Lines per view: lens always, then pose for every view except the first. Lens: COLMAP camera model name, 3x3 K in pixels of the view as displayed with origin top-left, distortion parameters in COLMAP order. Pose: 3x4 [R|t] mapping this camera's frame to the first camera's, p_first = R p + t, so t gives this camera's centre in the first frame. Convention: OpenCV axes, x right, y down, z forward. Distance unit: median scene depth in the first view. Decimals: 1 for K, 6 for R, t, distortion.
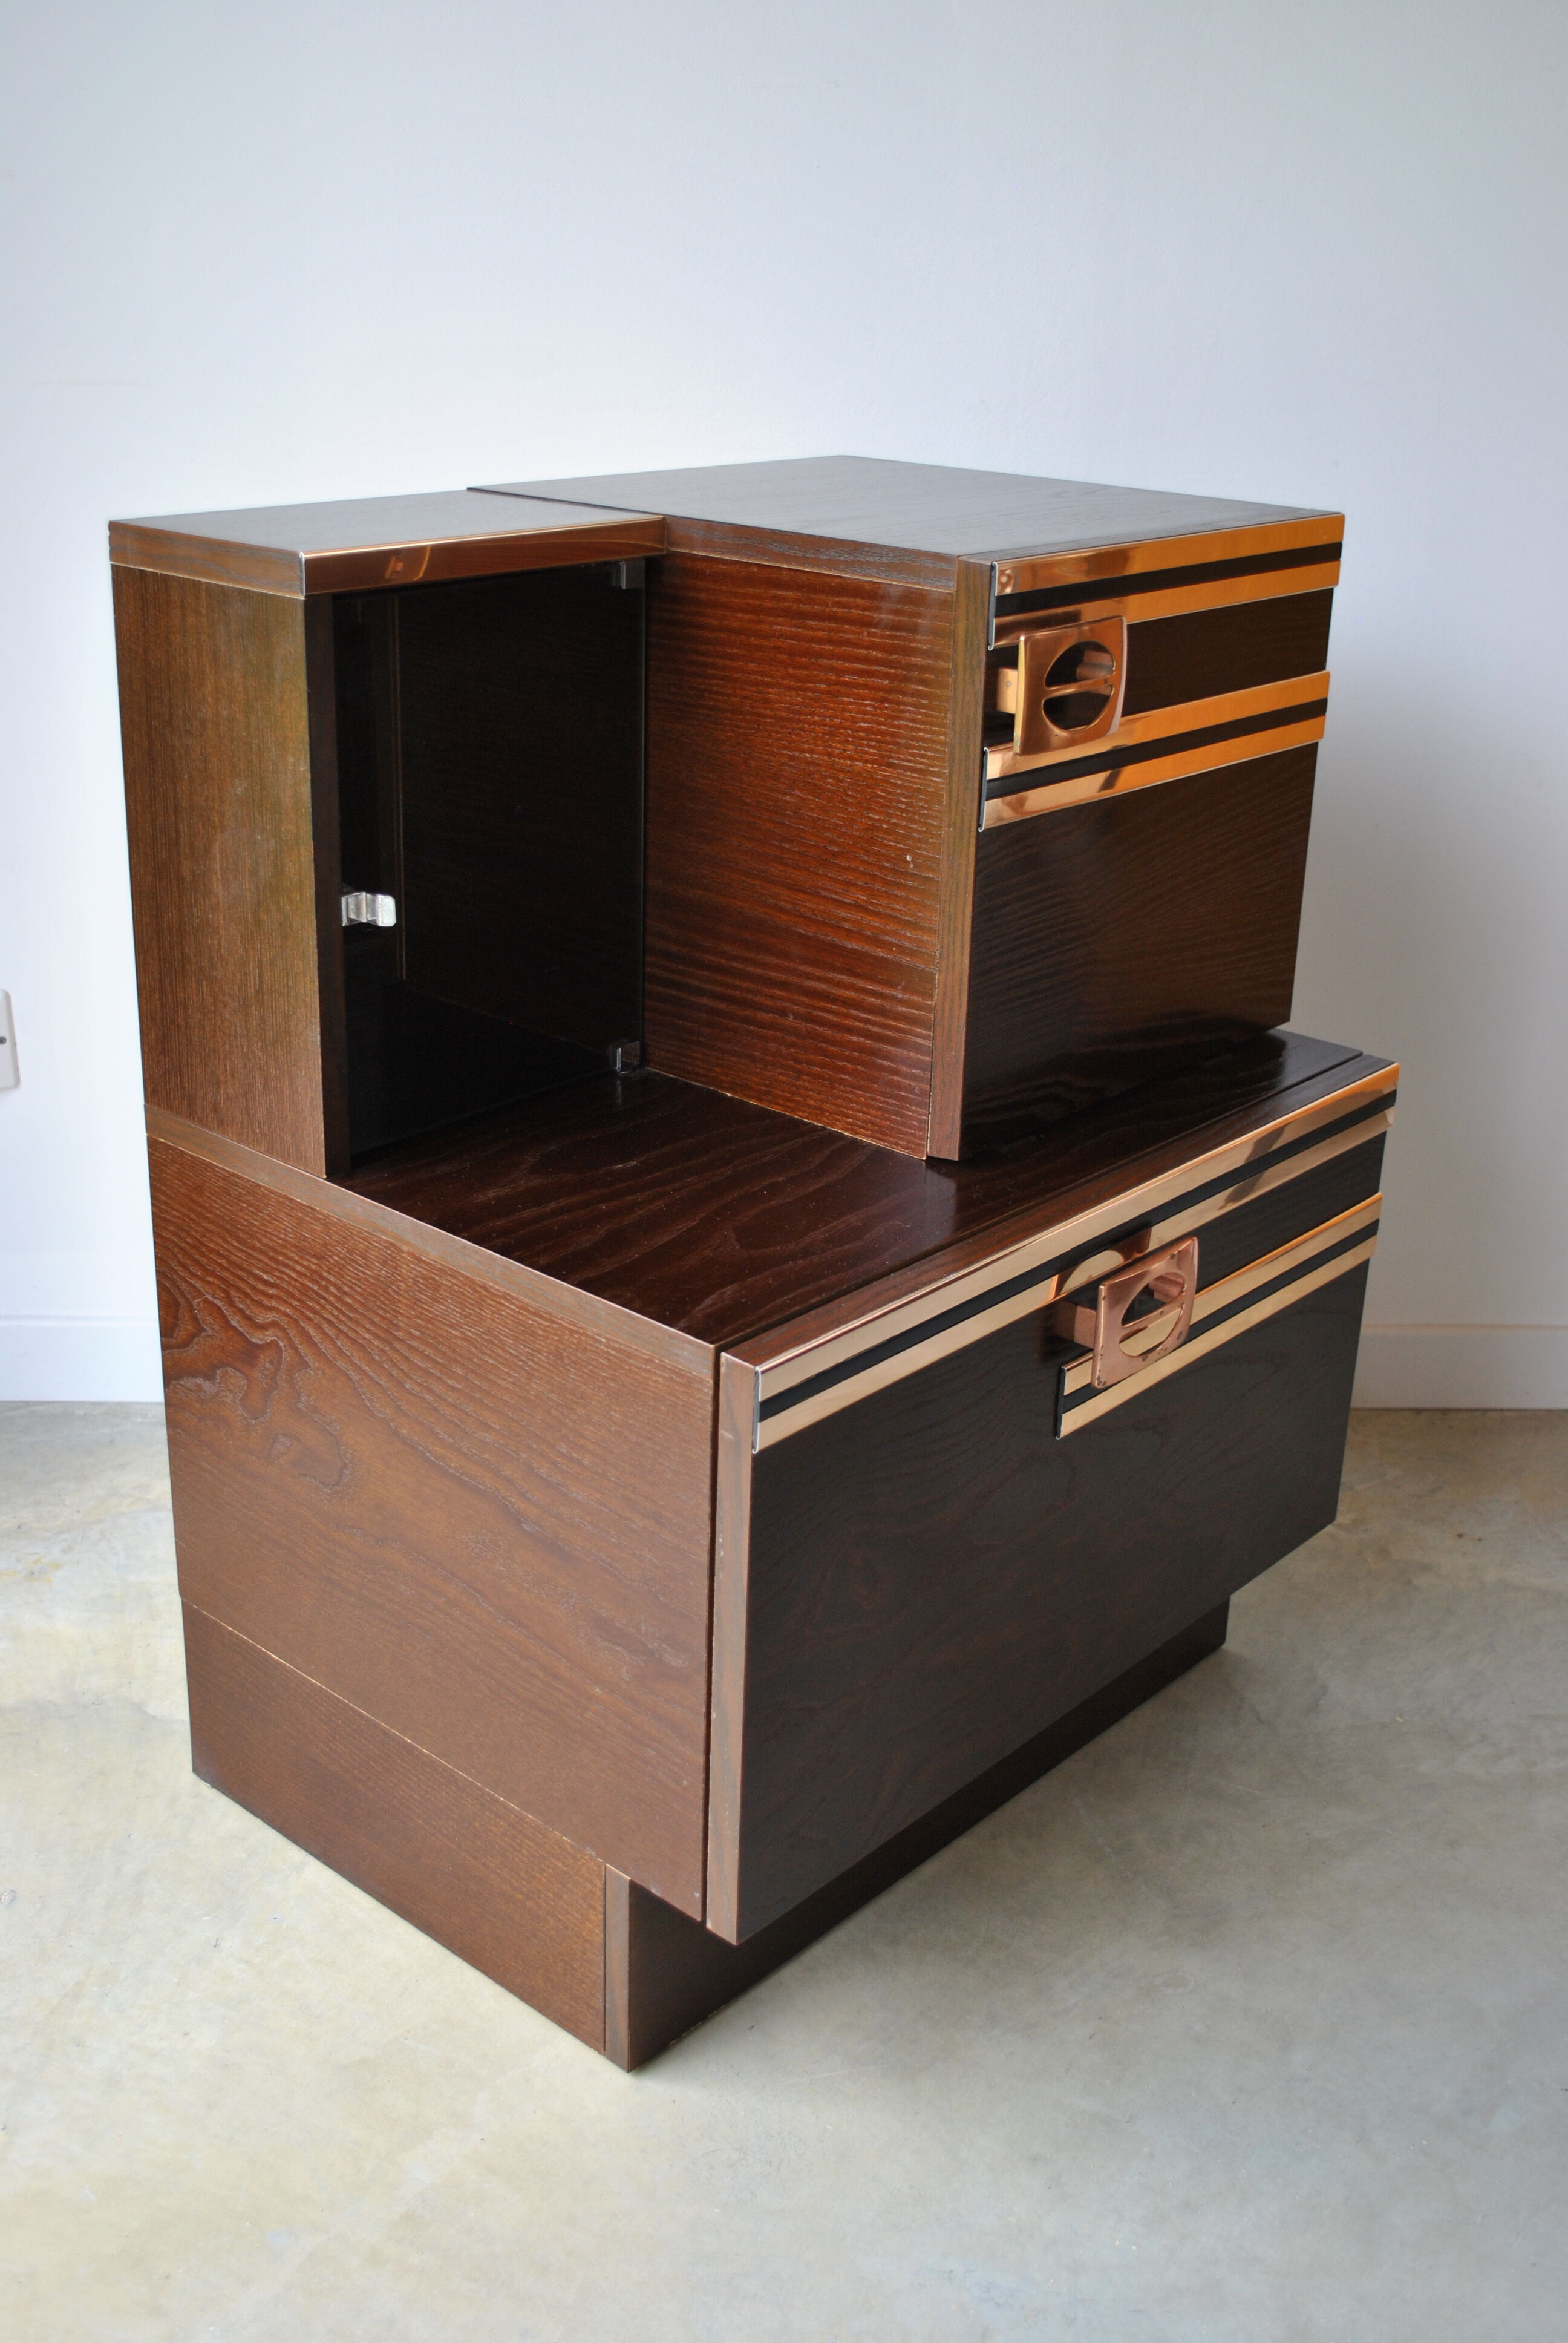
lens RADIAL K [[2457.9, 0, 782.2], [0, 2457.9, 1165.1], [0, 0, 1]] dist [-0.050994, -0.027896]
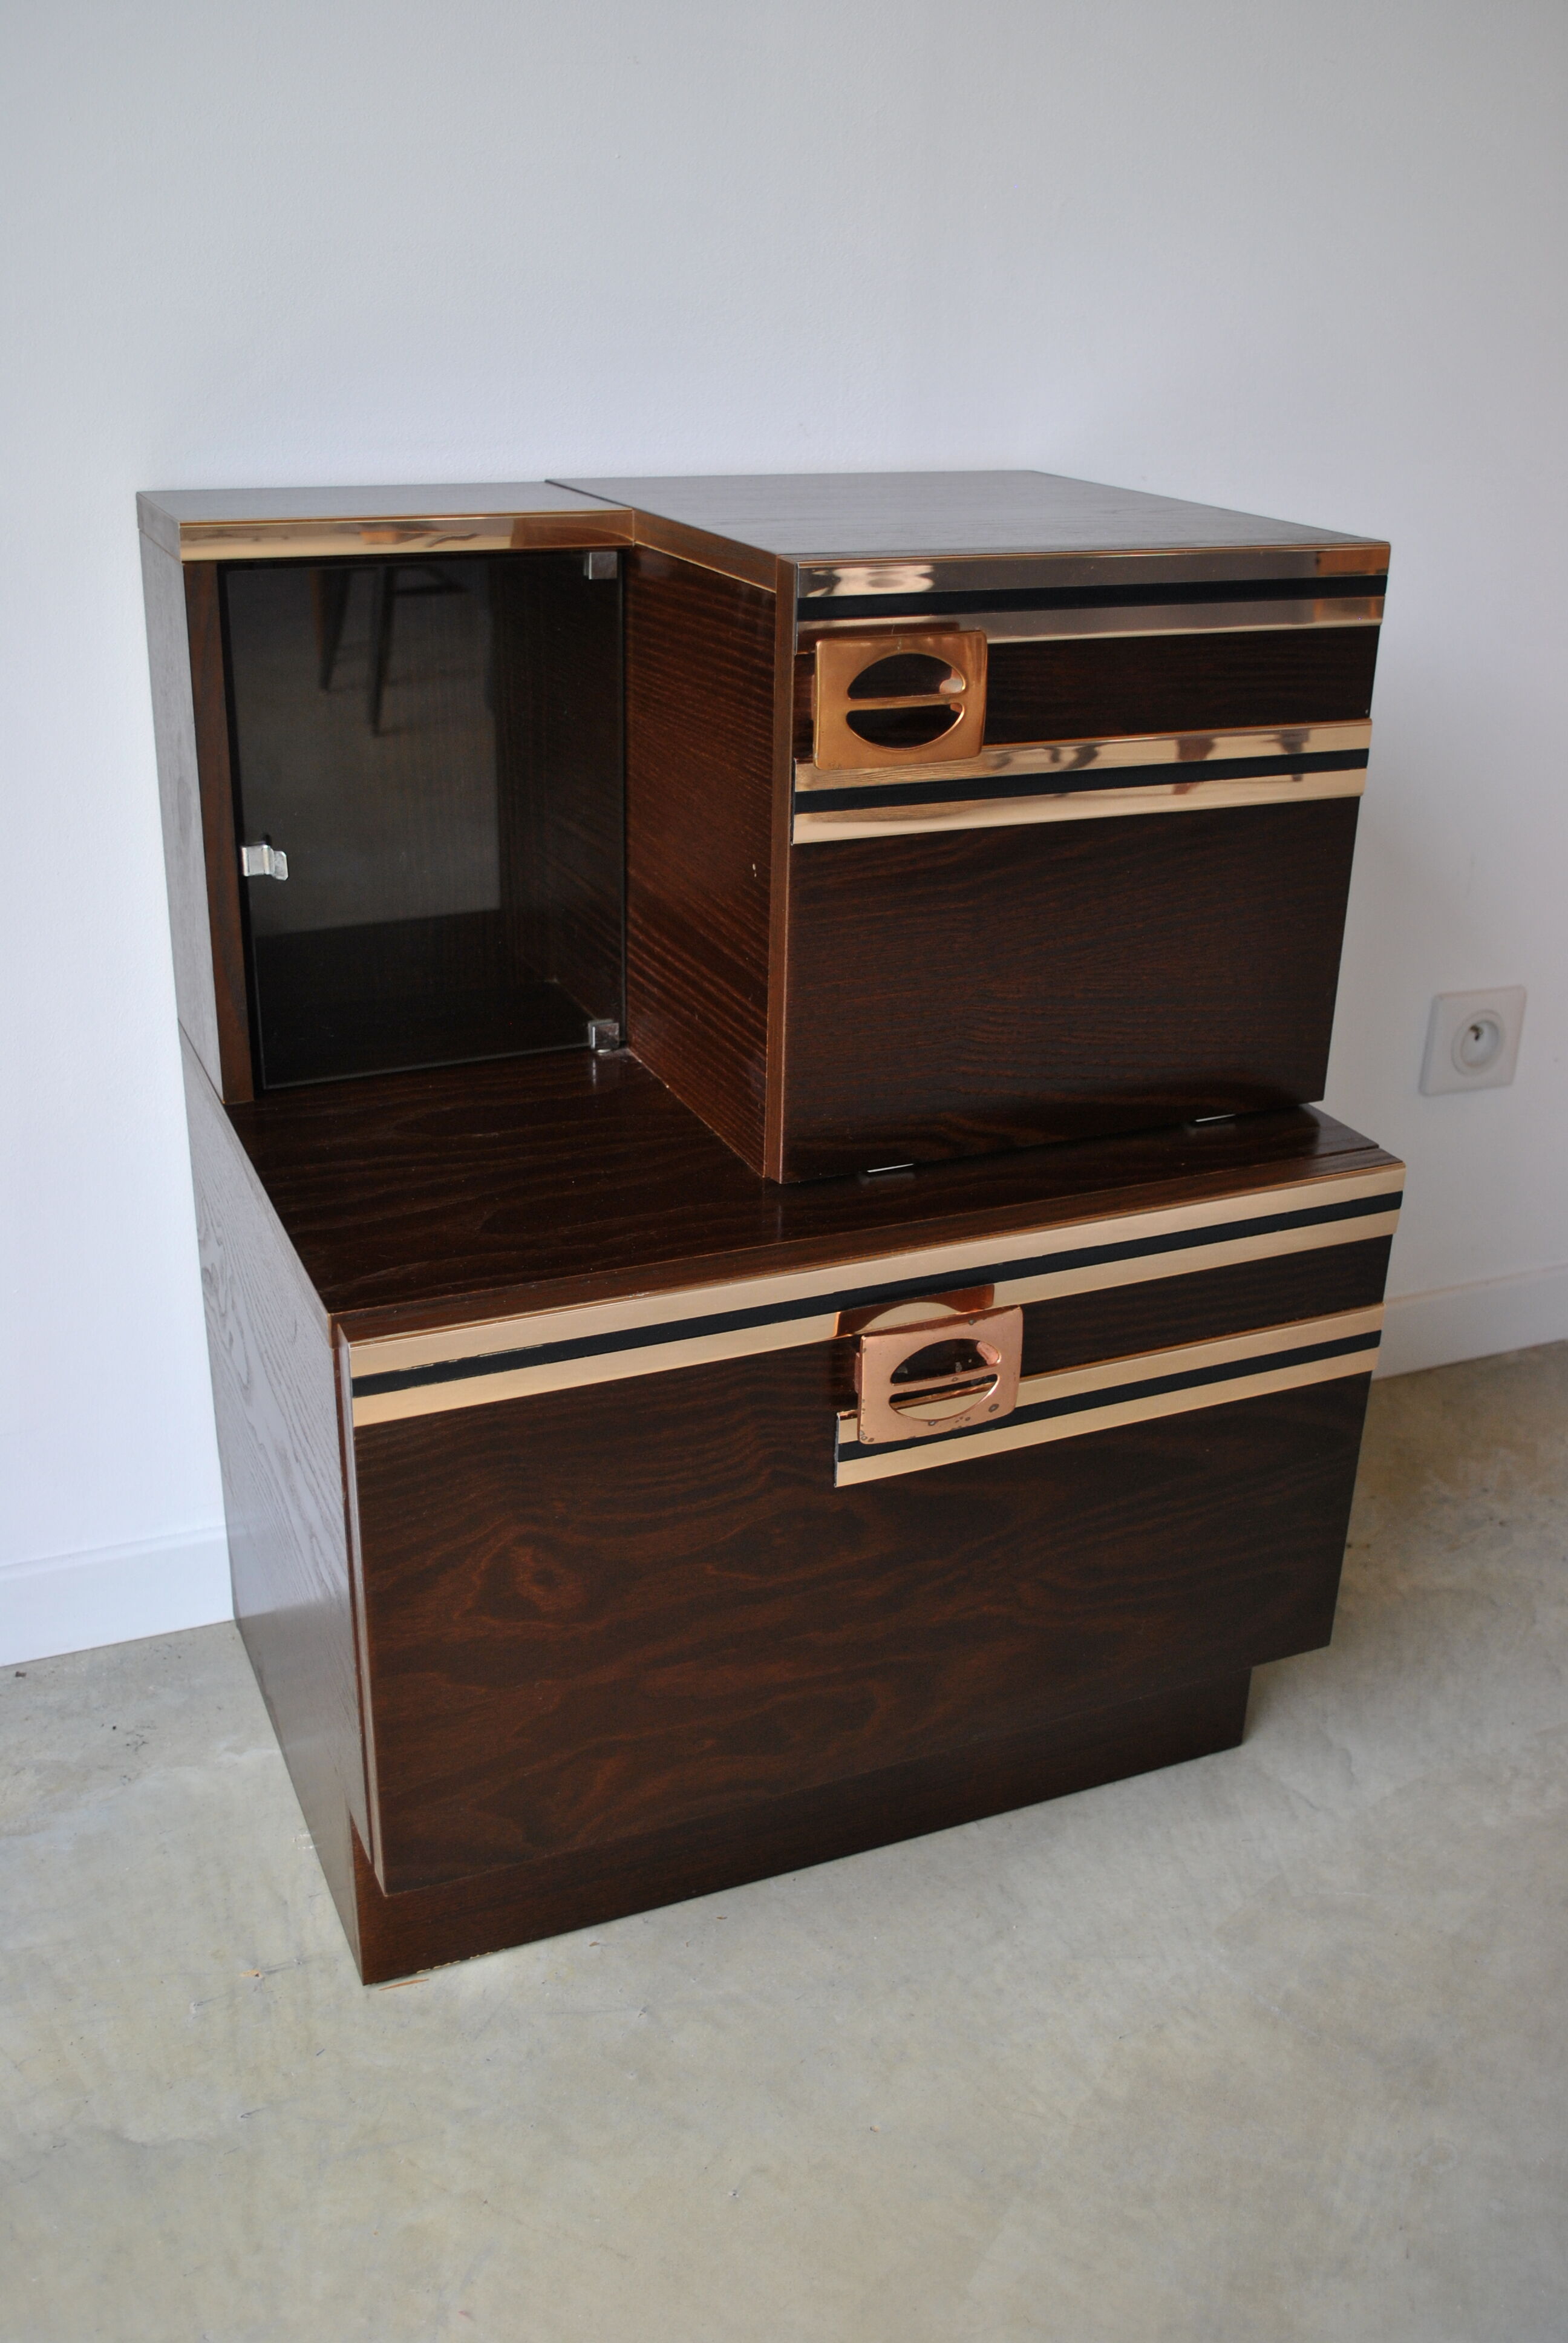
lens RADIAL K [[2167.9, 0, 768.5], [0, 2167.9, 1165.3], [0, 0, 1]] dist [-0.078842, 0.014854]
pose [[0.902858, 0.159644, -0.399201, 0.402728], [-0.152899, 0.987030, 0.048917, -0.049425], [0.401833, 0.016872, 0.915557, 0.213670]]
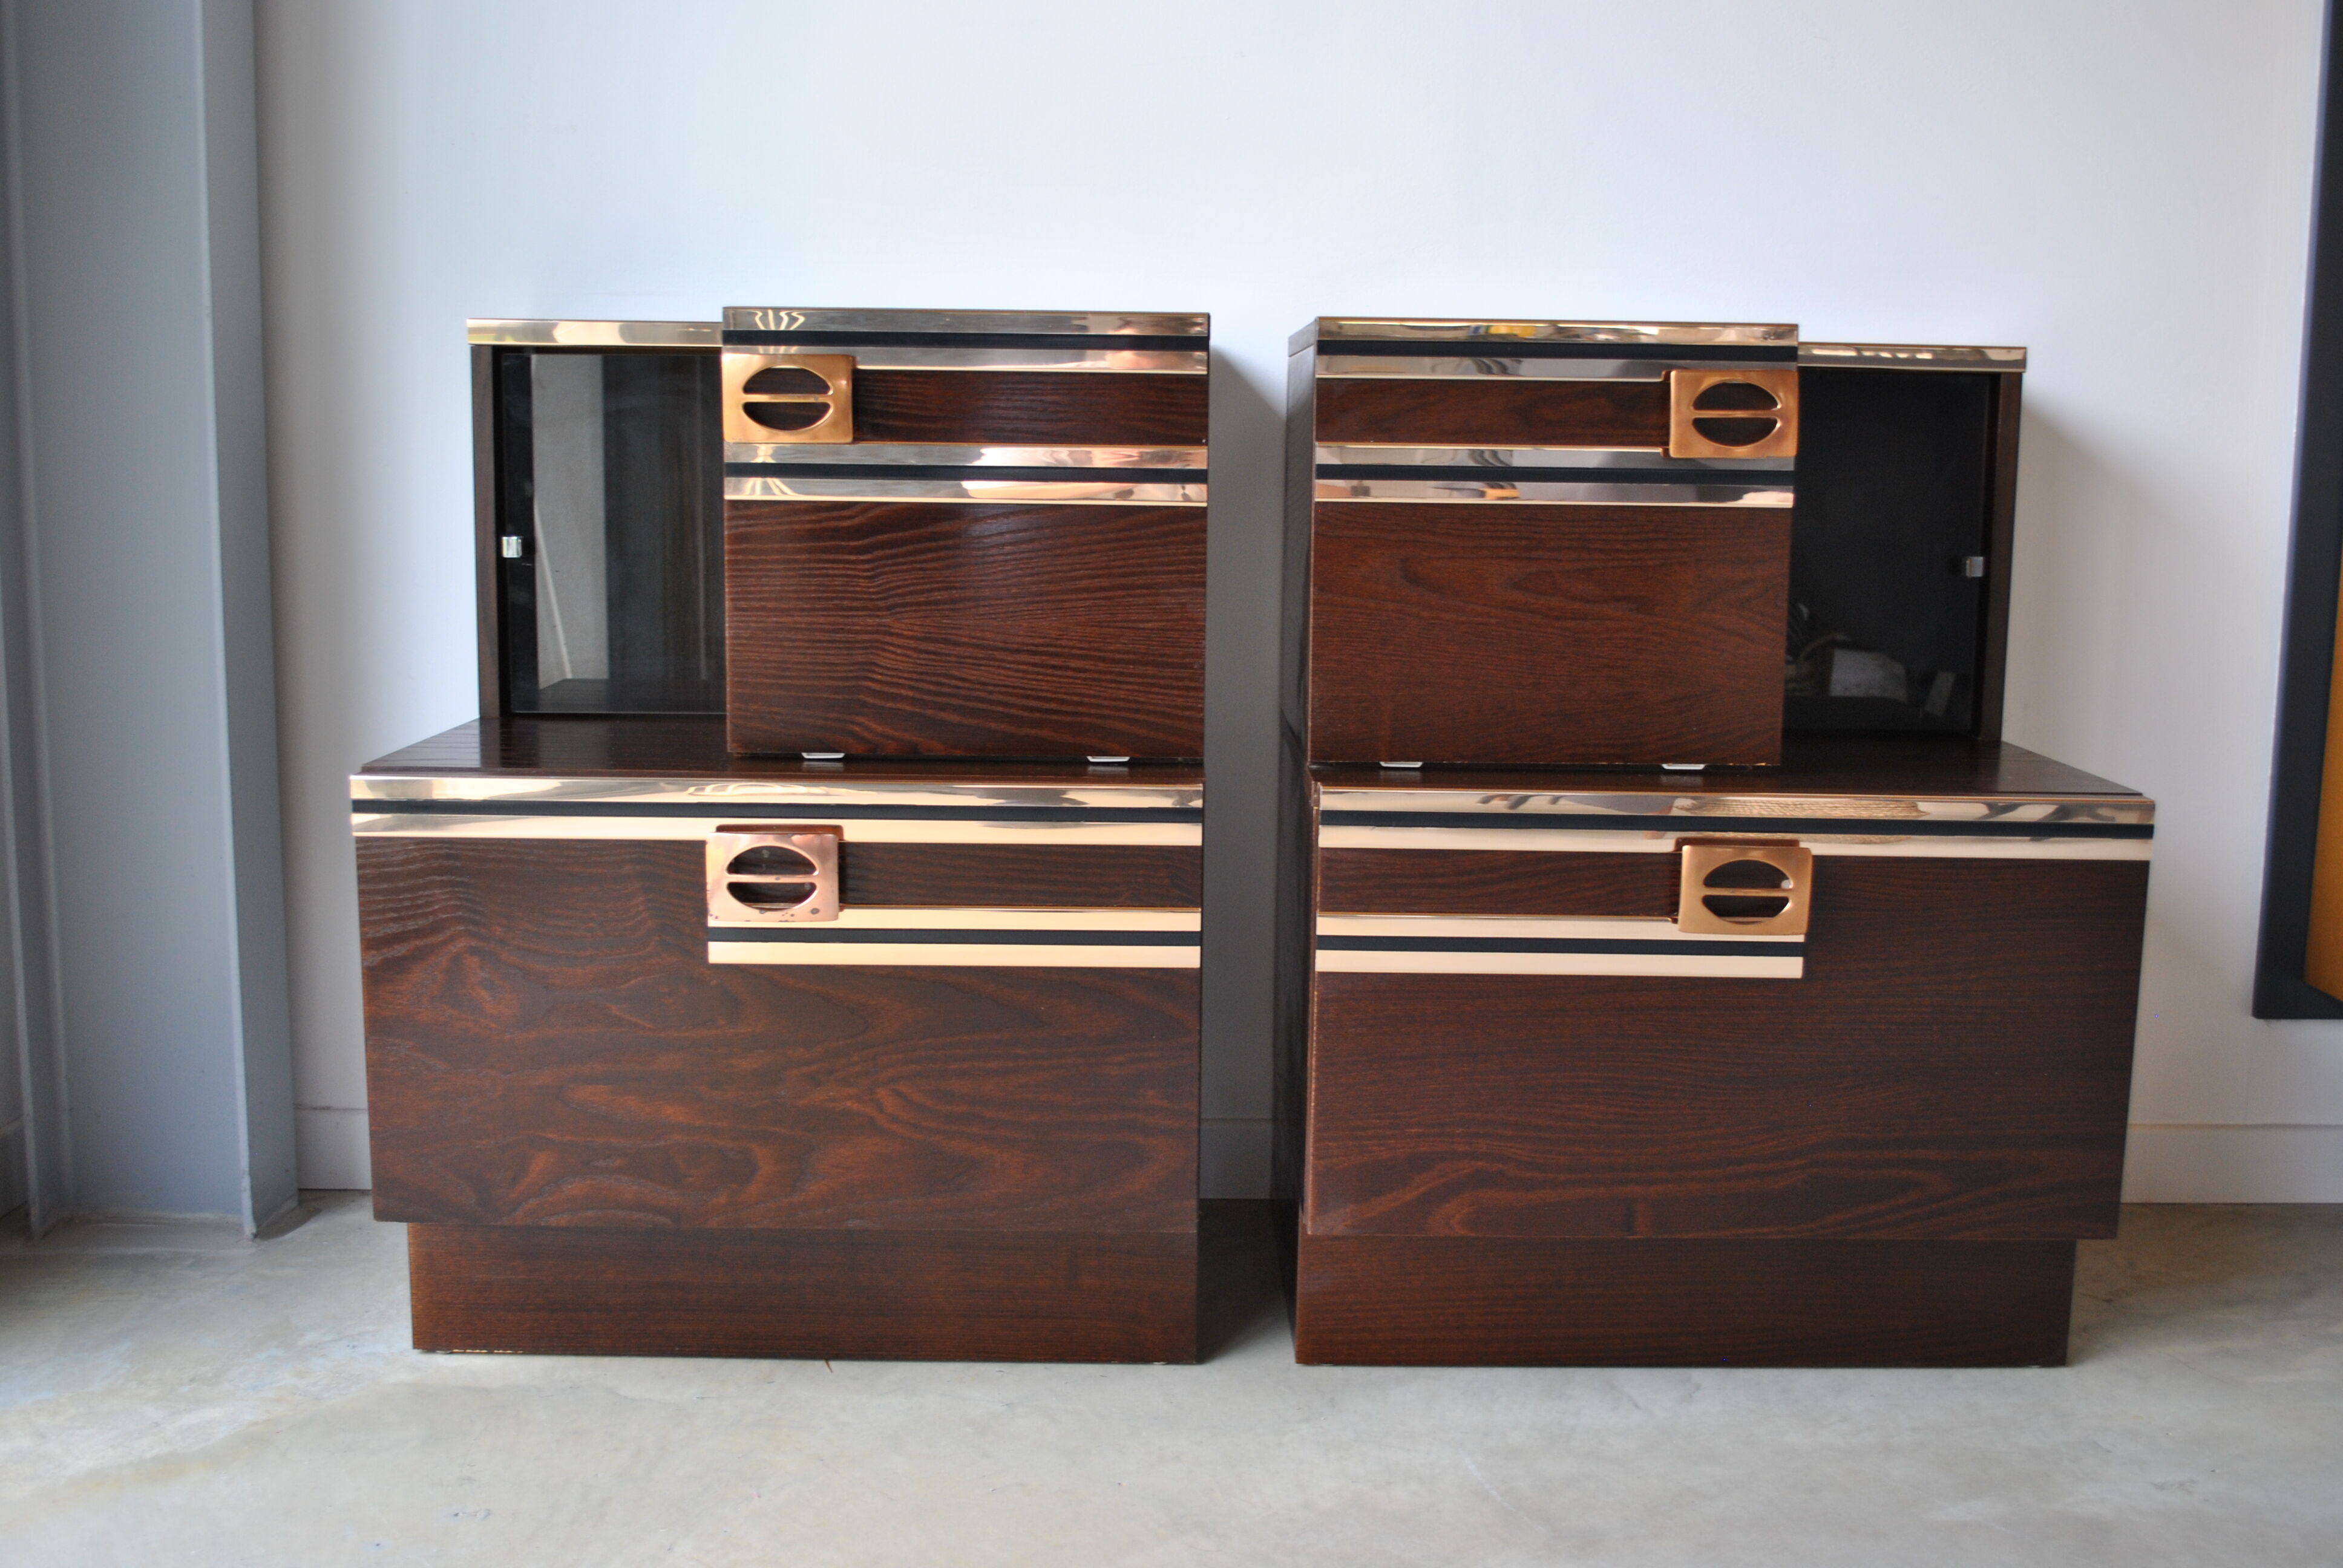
lens RADIAL K [[2299.8, 0, 1213.4], [0, 2299.8, 803.5], [0, 0, 1]] dist [-0.068979, 0.003059]
pose [[0.677623, 0.097891, -0.728866, 1.157831], [-0.268558, 0.955591, -0.121335, 0.105432], [0.684620, 0.277962, 0.673820, 0.340987]]
